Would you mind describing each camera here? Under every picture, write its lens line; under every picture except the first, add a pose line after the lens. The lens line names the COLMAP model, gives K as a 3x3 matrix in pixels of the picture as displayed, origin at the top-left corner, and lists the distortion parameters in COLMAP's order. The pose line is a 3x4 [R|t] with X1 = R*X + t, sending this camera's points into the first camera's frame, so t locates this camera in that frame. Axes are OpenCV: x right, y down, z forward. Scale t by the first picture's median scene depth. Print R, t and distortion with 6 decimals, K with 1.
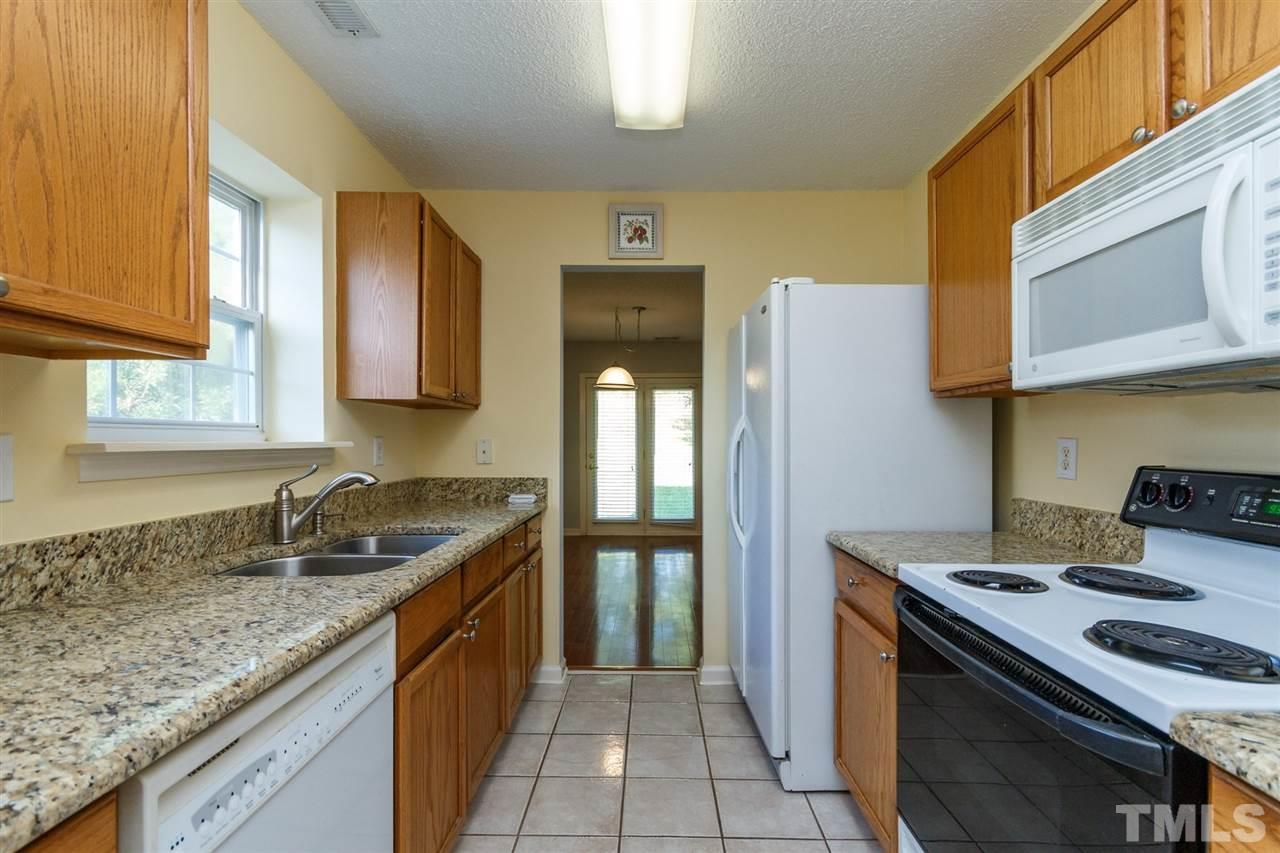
lens RADIAL K [[586.3, 0, 644.0], [0, 586.3, 442.9], [0, 0, 1]] dist [0.005463, -0.003139]
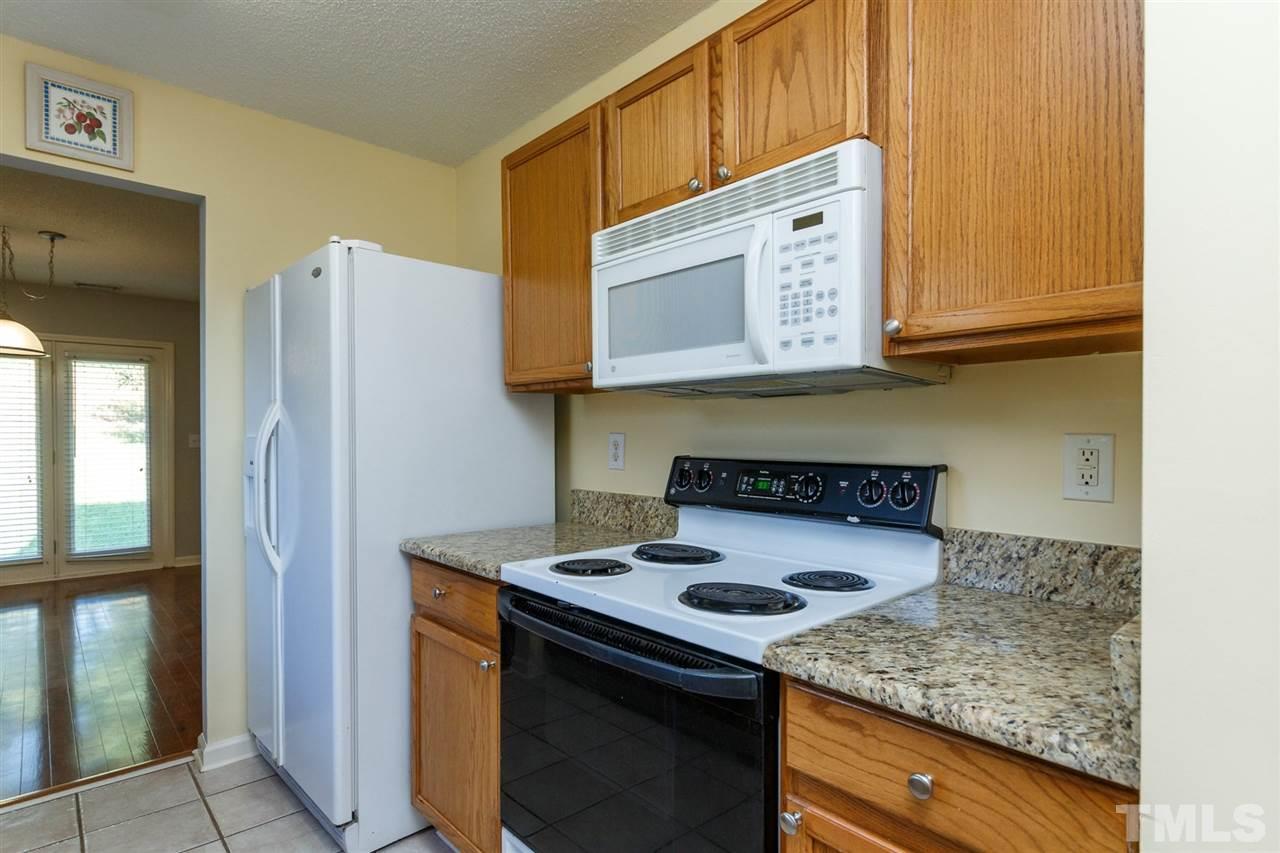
lens RADIAL K [[655.4, 0, 644.1], [0, 655.4, 436.2], [0, 0, 1]] dist [0.001883, -0.000514]
pose [[0.727069, -0.002250, 0.686561, -0.113678], [0.004453, 0.999989, -0.001438, 0.000018], [-0.686550, 0.004103, 0.727071, 0.056613]]
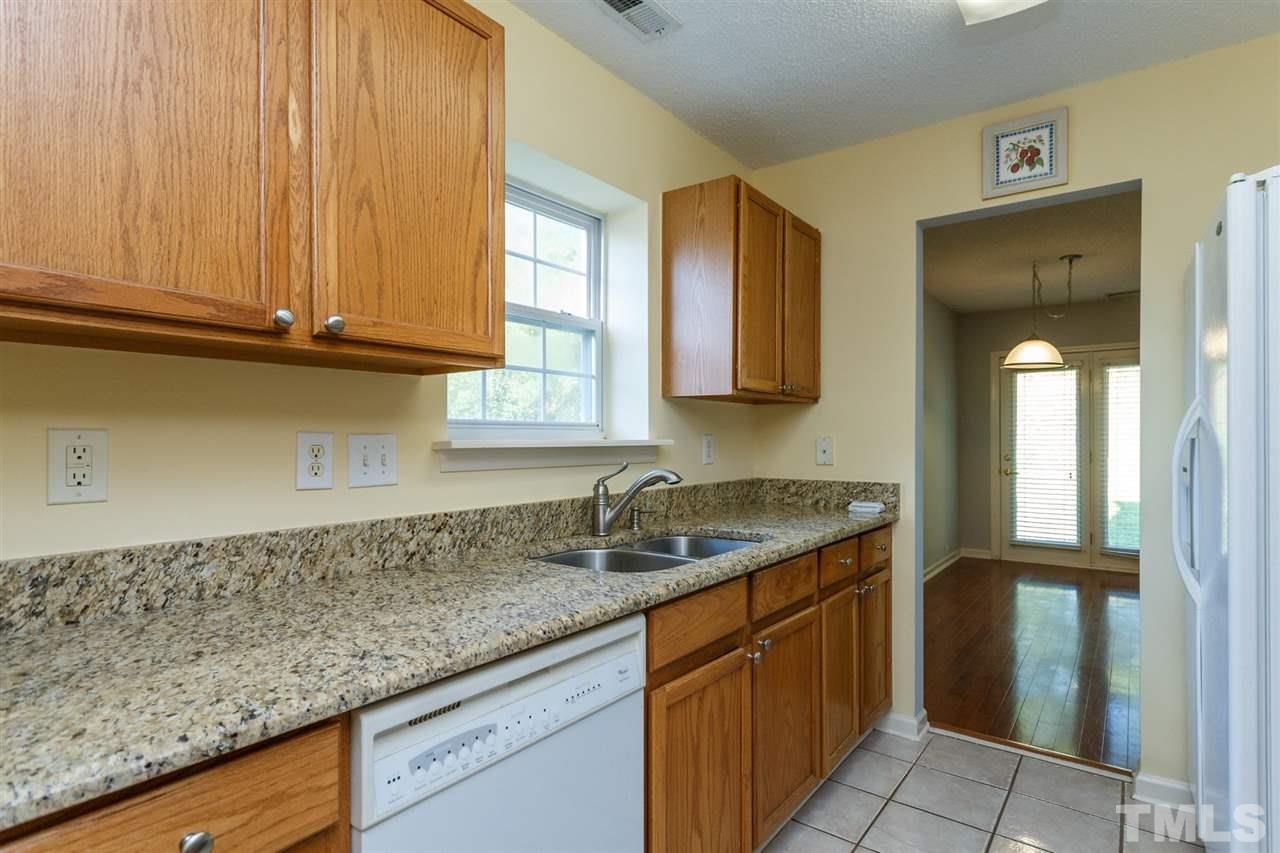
lens RADIAL K [[655.4, 0, 641.9], [0, 655.4, 437.2], [0, 0, 1]] dist [0.001883, -0.000514]
pose [[0.806453, -0.003427, -0.591289, 0.159132], [-0.000161, 0.999982, -0.006014, 0.000452], [0.591299, 0.004945, 0.806437, 0.093667]]
